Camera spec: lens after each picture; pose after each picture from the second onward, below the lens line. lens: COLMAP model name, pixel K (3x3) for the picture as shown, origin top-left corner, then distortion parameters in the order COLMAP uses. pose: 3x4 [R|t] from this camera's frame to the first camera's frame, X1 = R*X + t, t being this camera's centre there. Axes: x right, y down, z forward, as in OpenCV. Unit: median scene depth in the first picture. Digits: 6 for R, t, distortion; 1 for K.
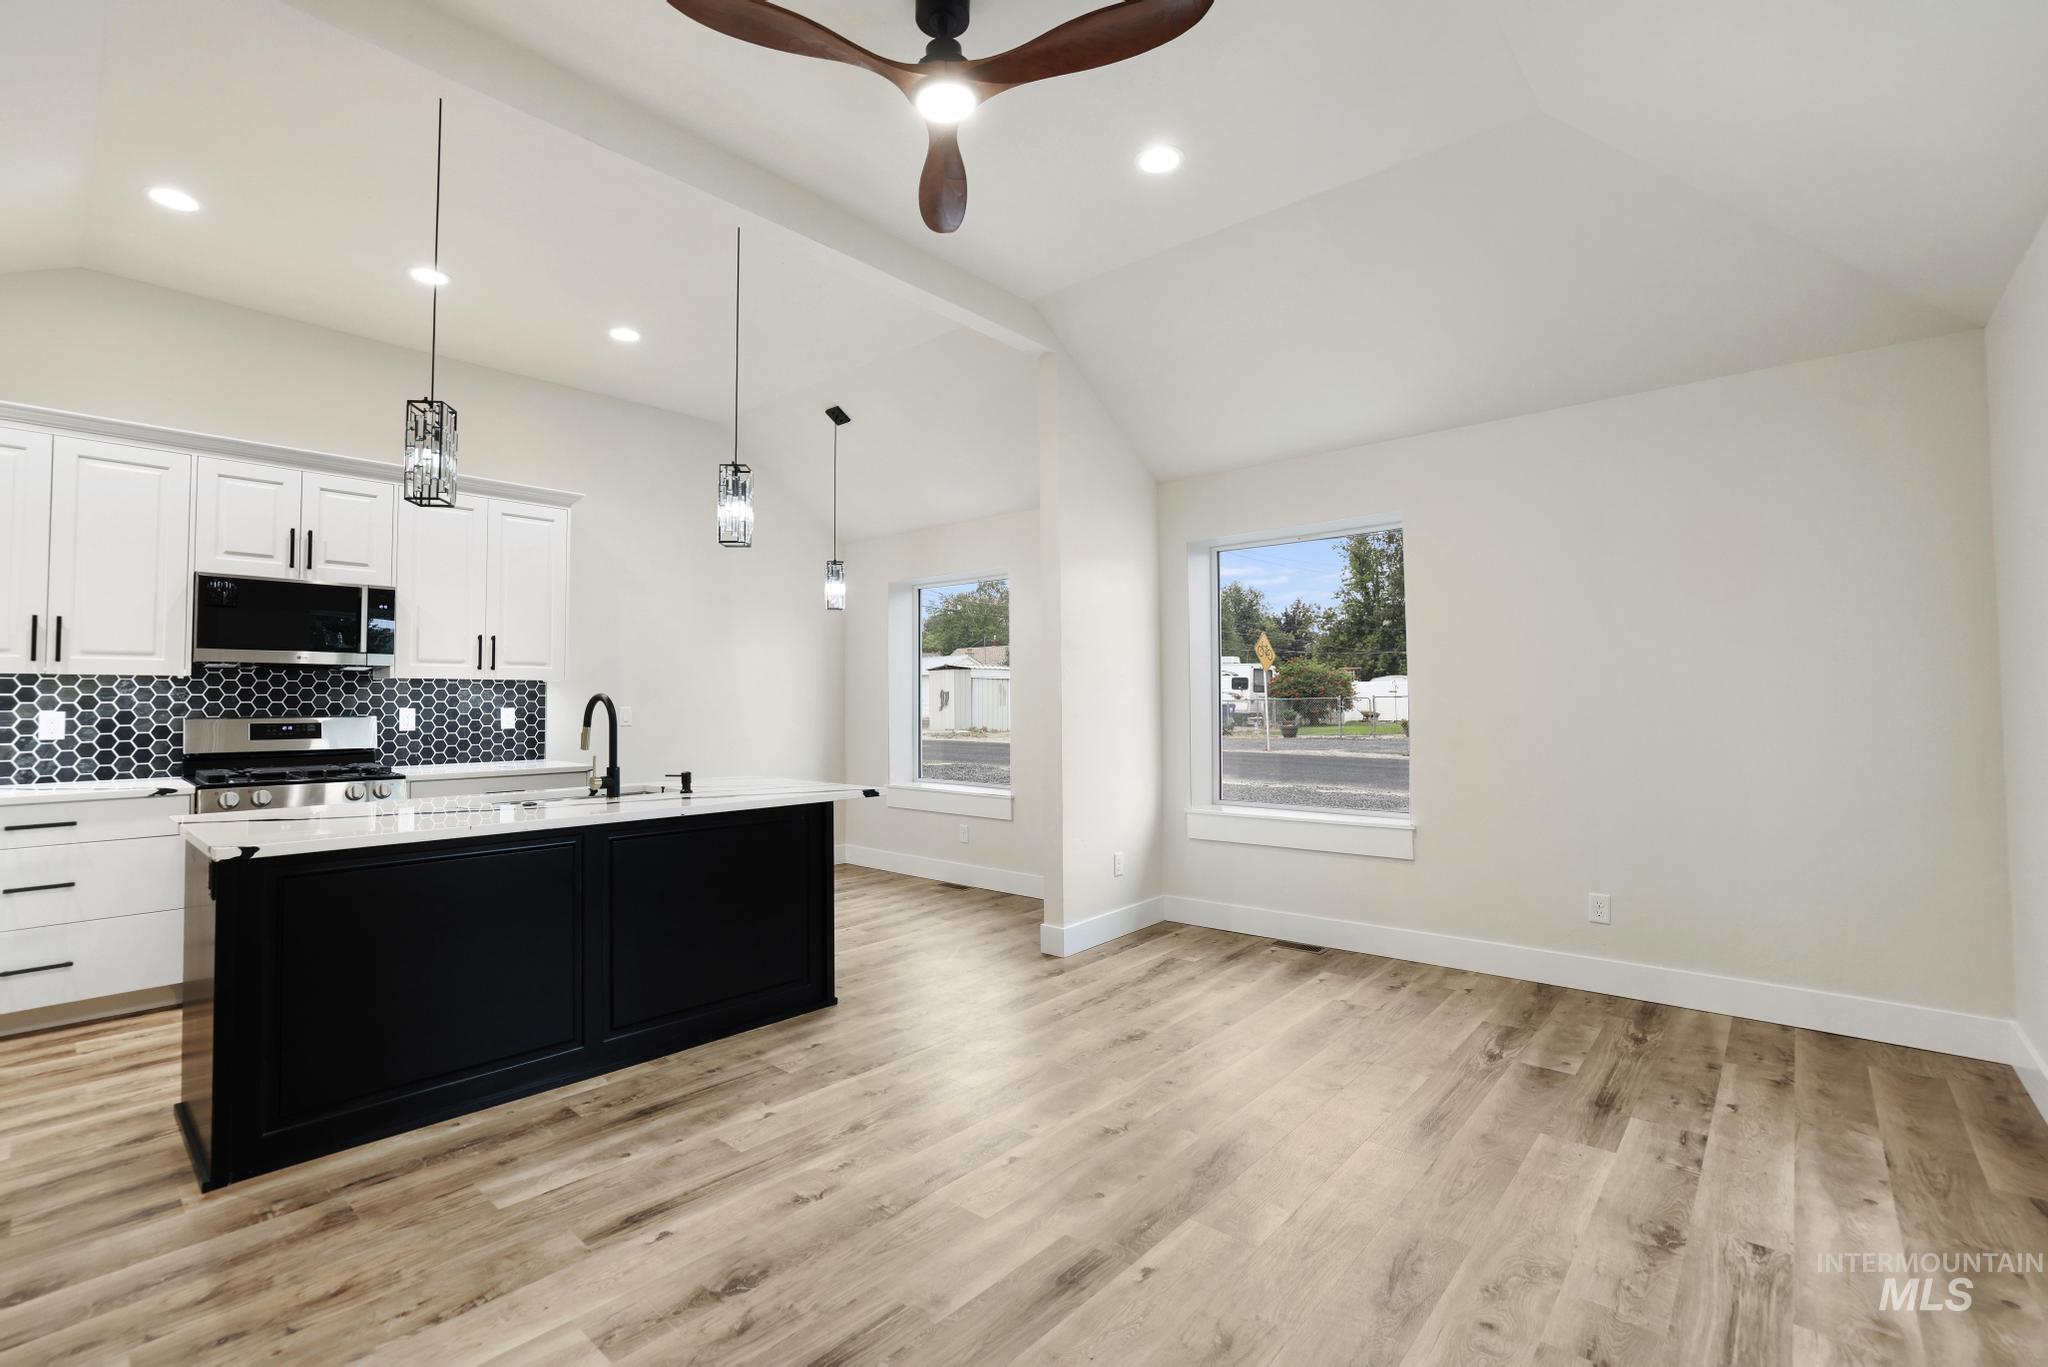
lens RADIAL K [[889.3, 0, 986.2], [0, 889.3, 670.8], [0, 0, 1]] dist [-0.027605, 0.007538]
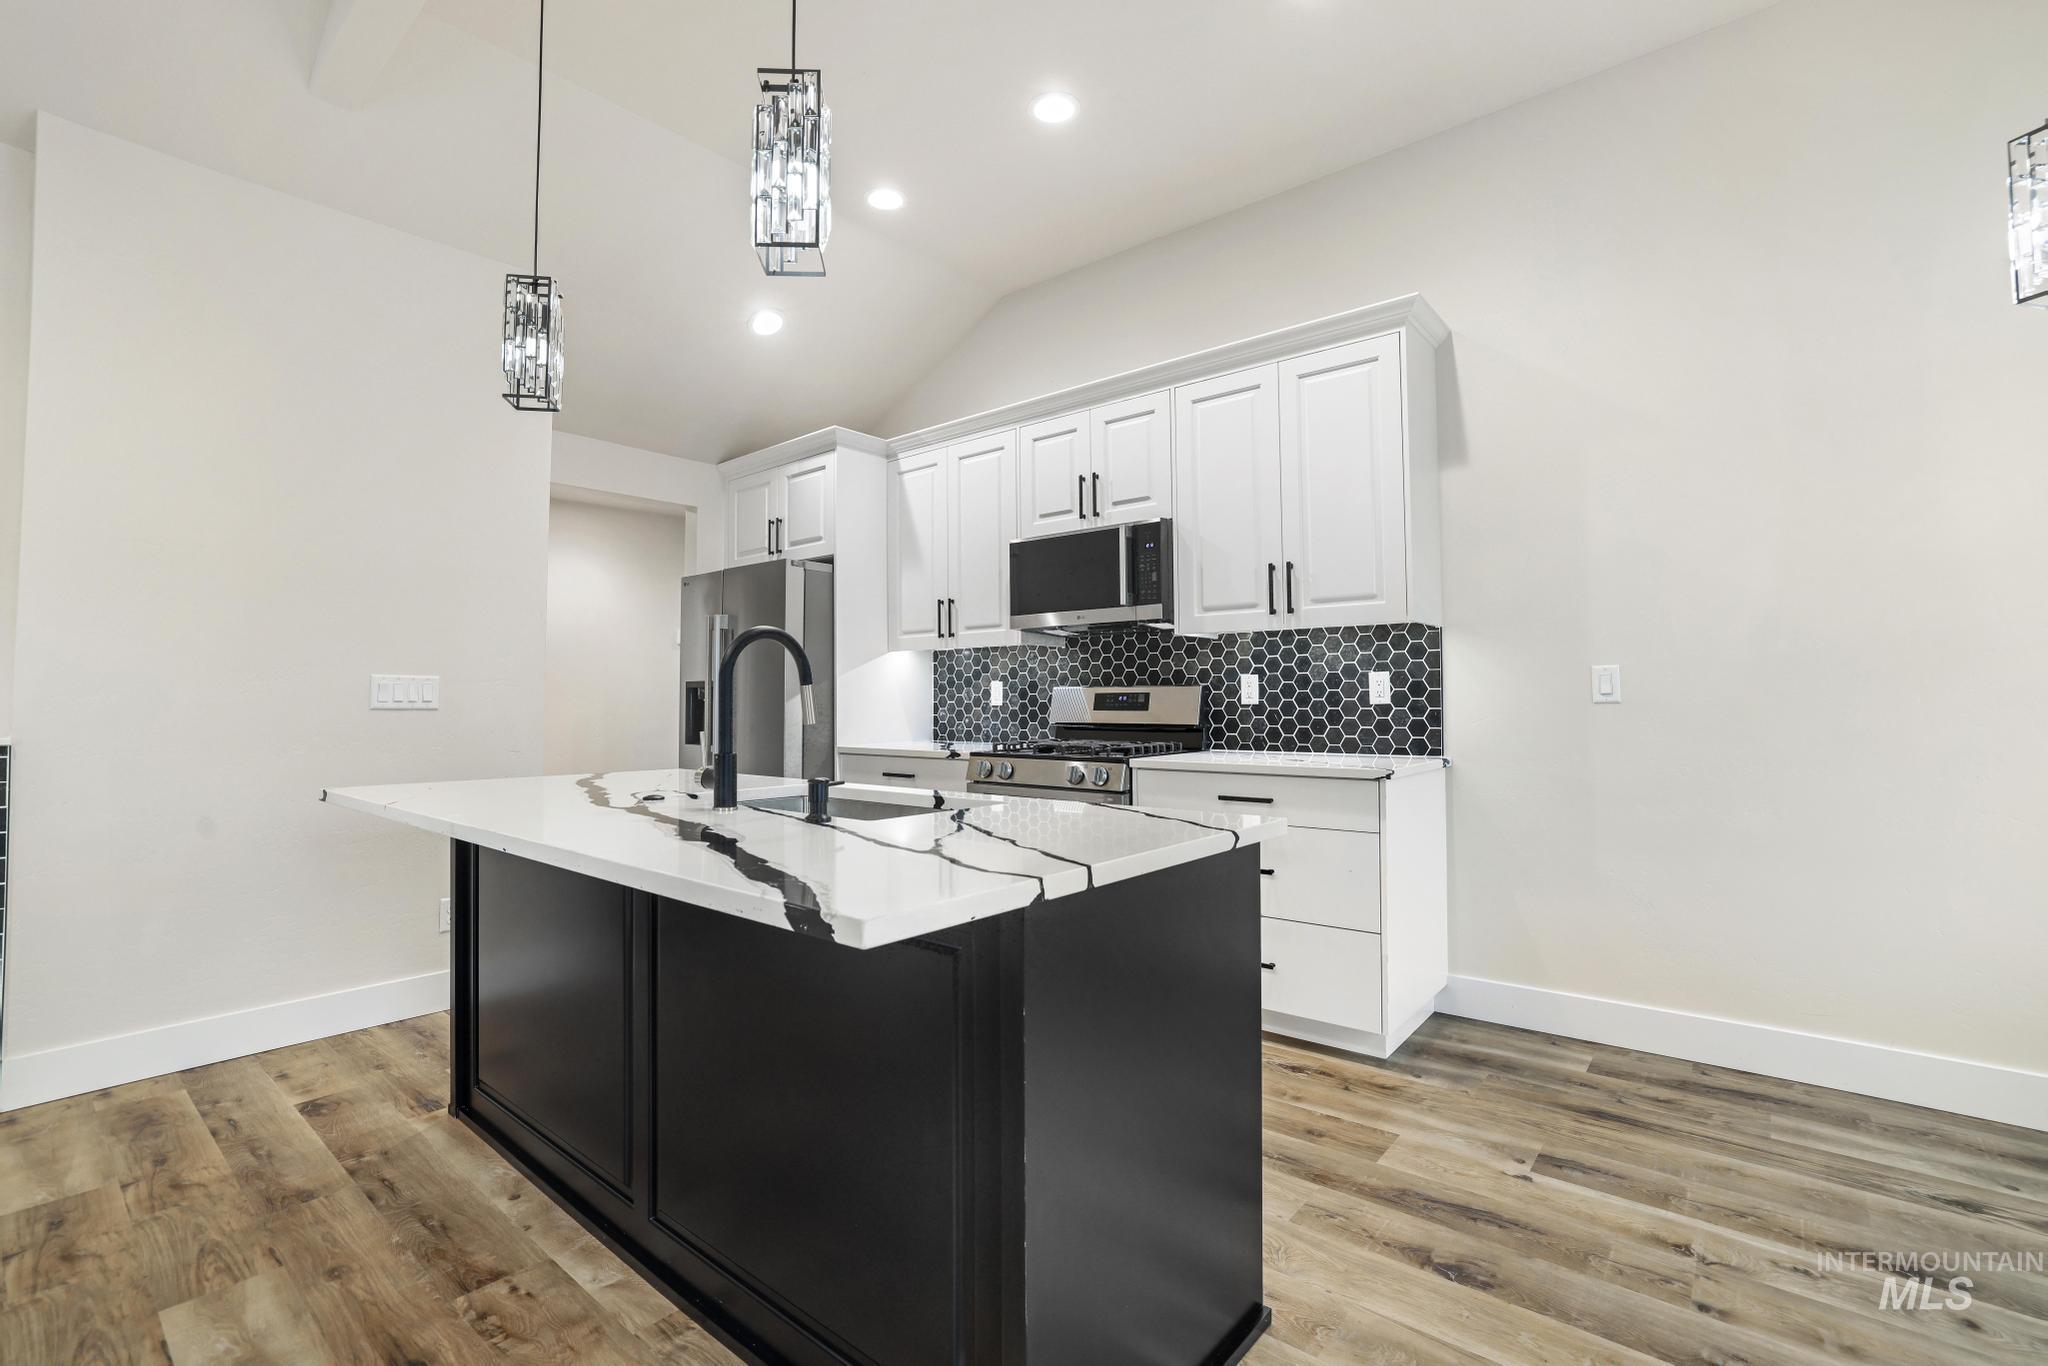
lens RADIAL K [[903.8, 0, 994.5], [0, 903.8, 662.5], [0, 0, 1]] dist [-0.044791, 0.013021]
pose [[0.034854, -0.039219, -0.998623, 0.115884], [0.040910, 0.998448, -0.037784, 0.058345], [0.998555, -0.039537, 0.036404, 0.837067]]
